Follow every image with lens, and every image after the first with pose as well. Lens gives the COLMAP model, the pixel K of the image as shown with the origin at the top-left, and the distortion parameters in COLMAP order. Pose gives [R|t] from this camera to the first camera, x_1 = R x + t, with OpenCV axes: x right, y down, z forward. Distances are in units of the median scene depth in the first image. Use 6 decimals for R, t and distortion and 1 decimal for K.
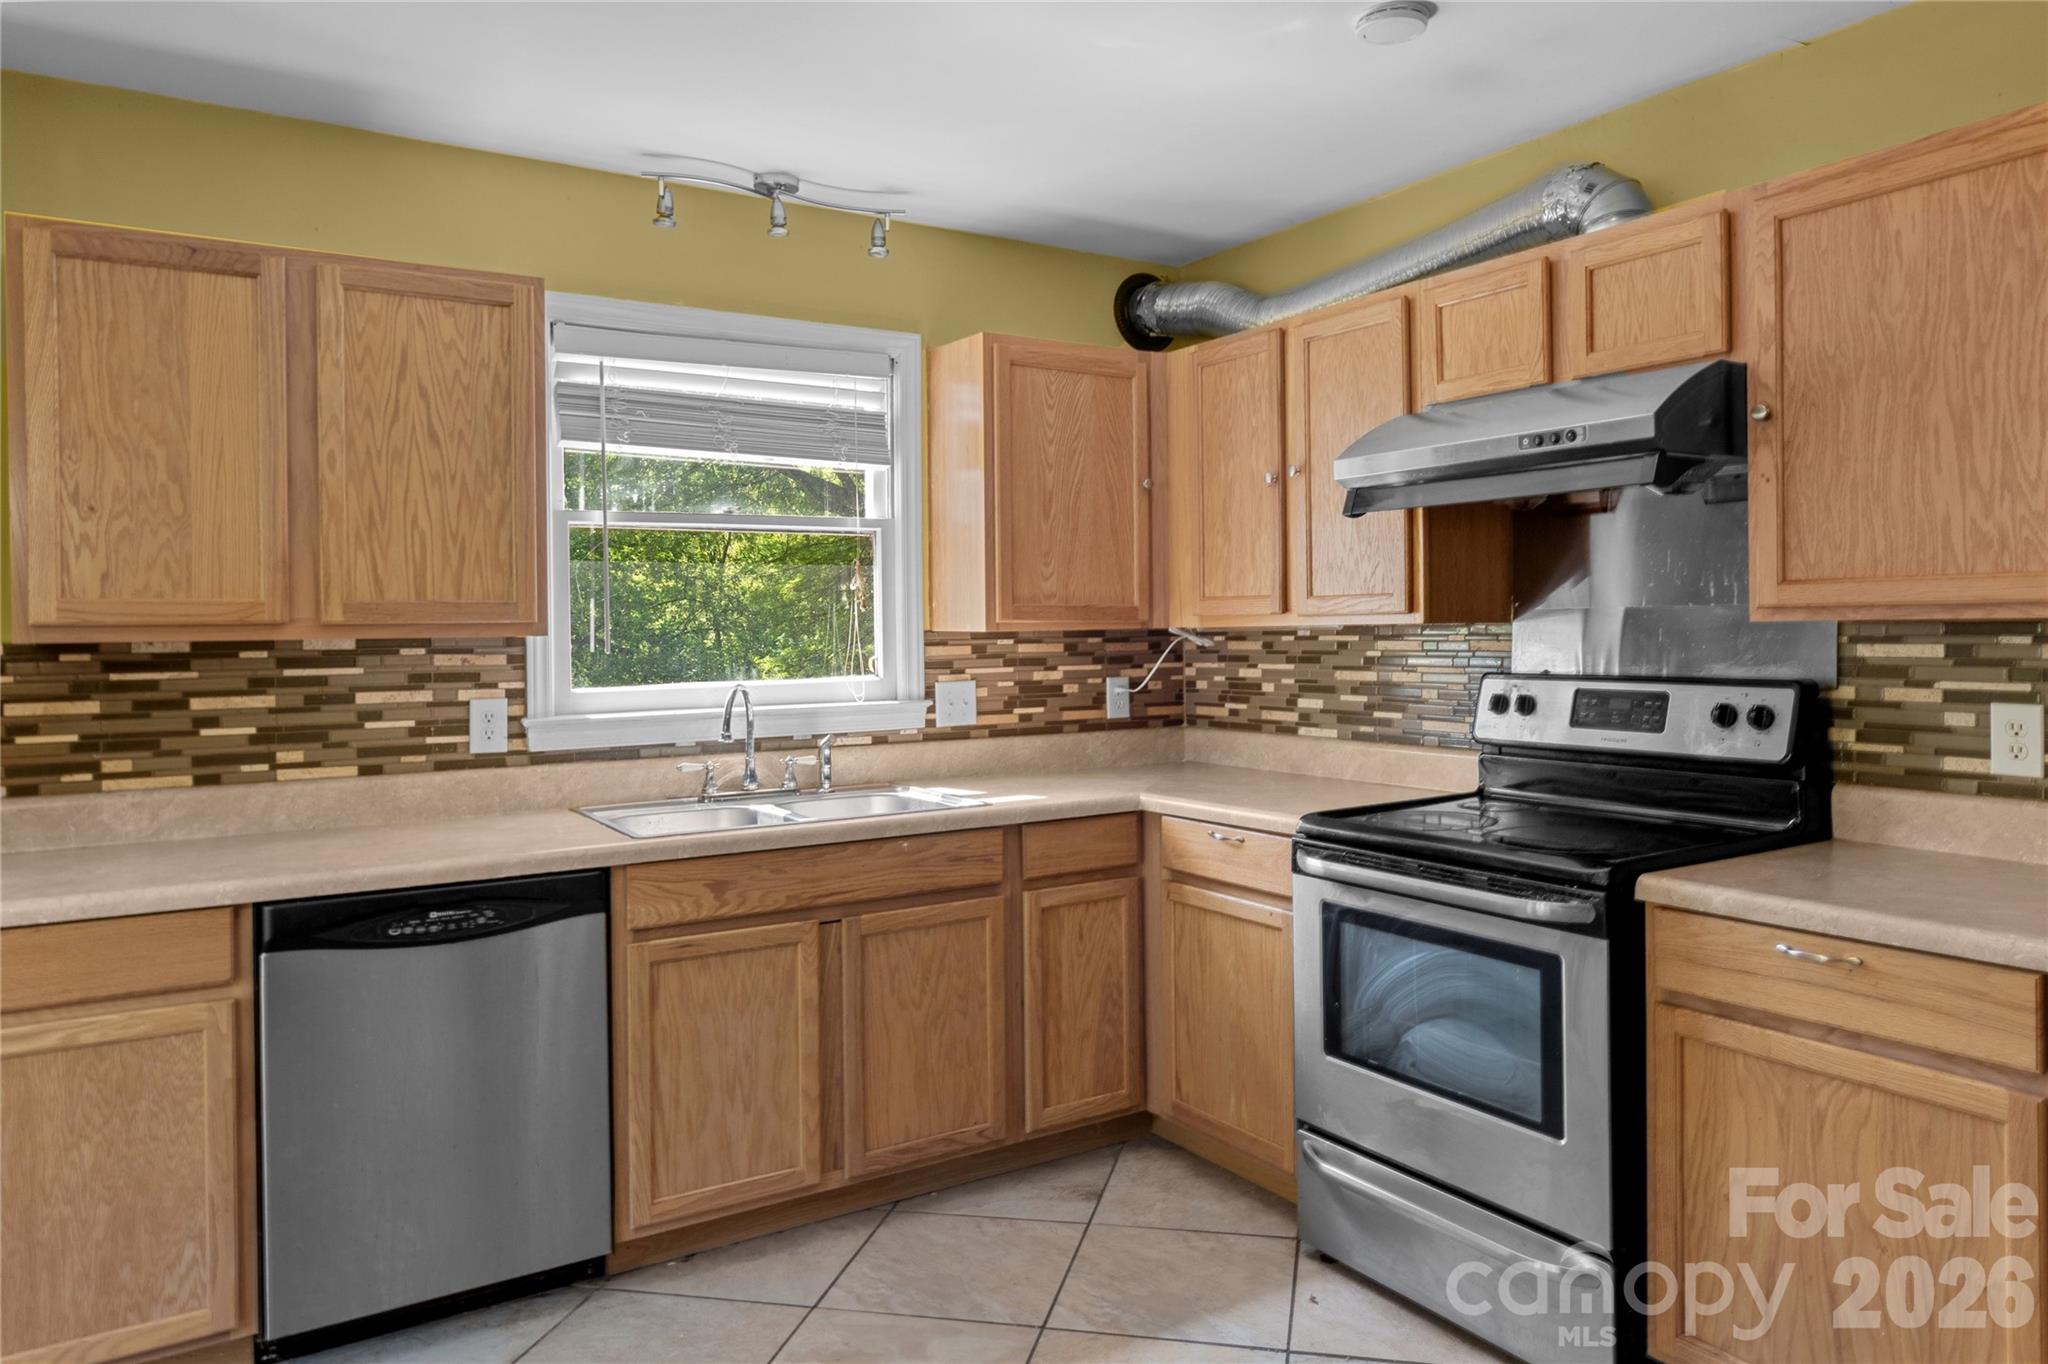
lens RADIAL K [[1355.1, 0, 1021.0], [0, 1355.1, 633.6], [0, 0, 1]] dist [-0.003889, 0.006545]
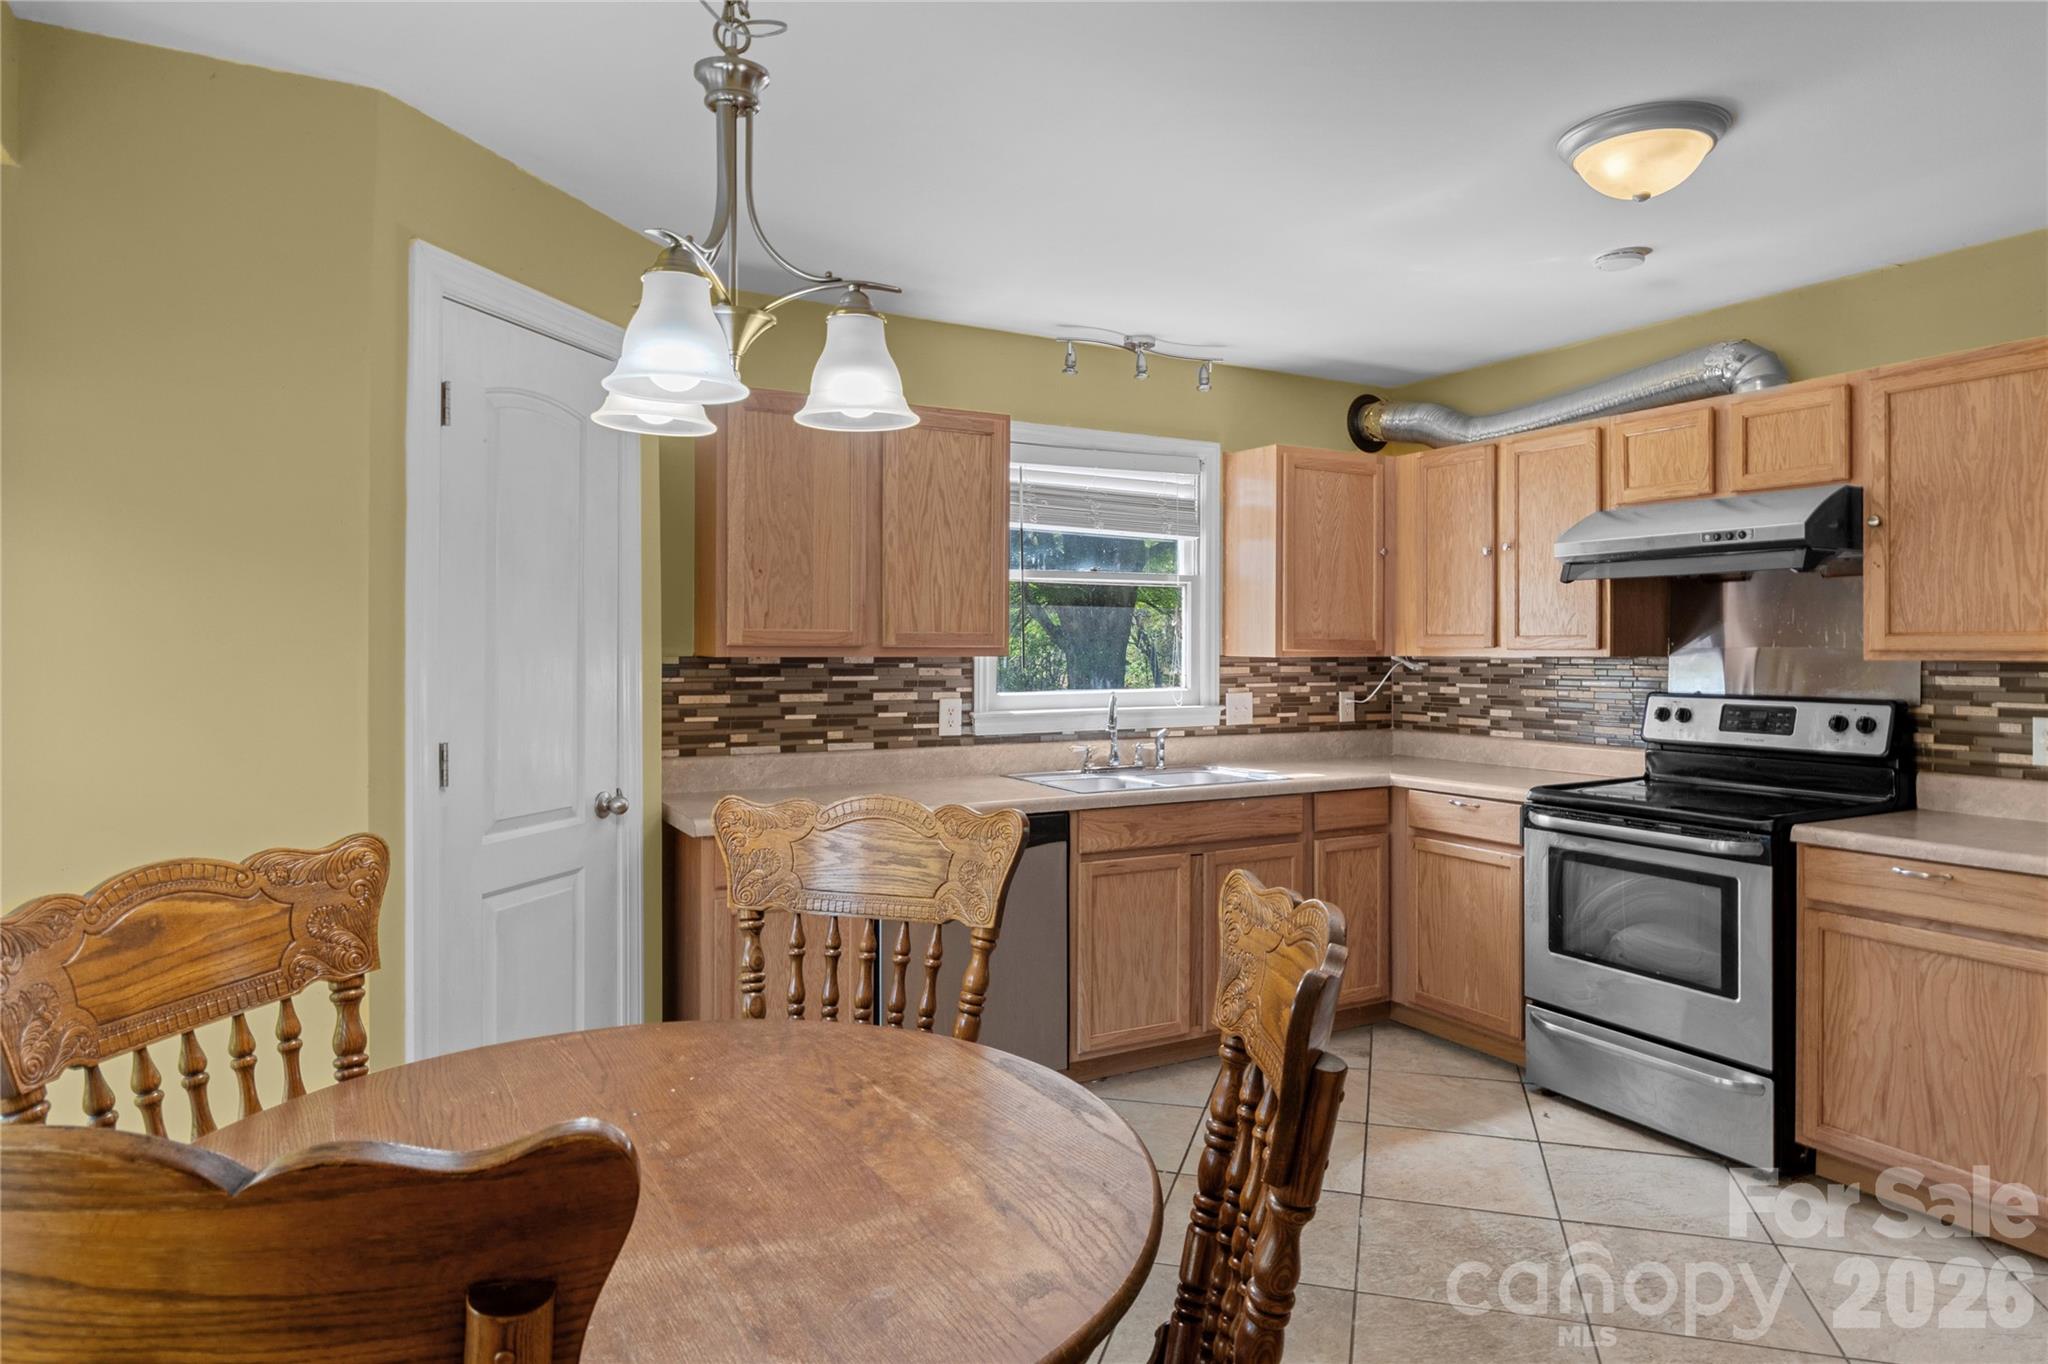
lens RADIAL K [[1205.9, 0, 1024.9], [0, 1205.9, 641.5], [0, 0, 1]] dist [0.002368, 0.000145]
pose [[0.998415, 0.014441, -0.054392, -0.260981], [-0.014980, 0.999843, -0.009501, -0.002318], [0.054247, 0.010301, 0.998474, -0.316308]]
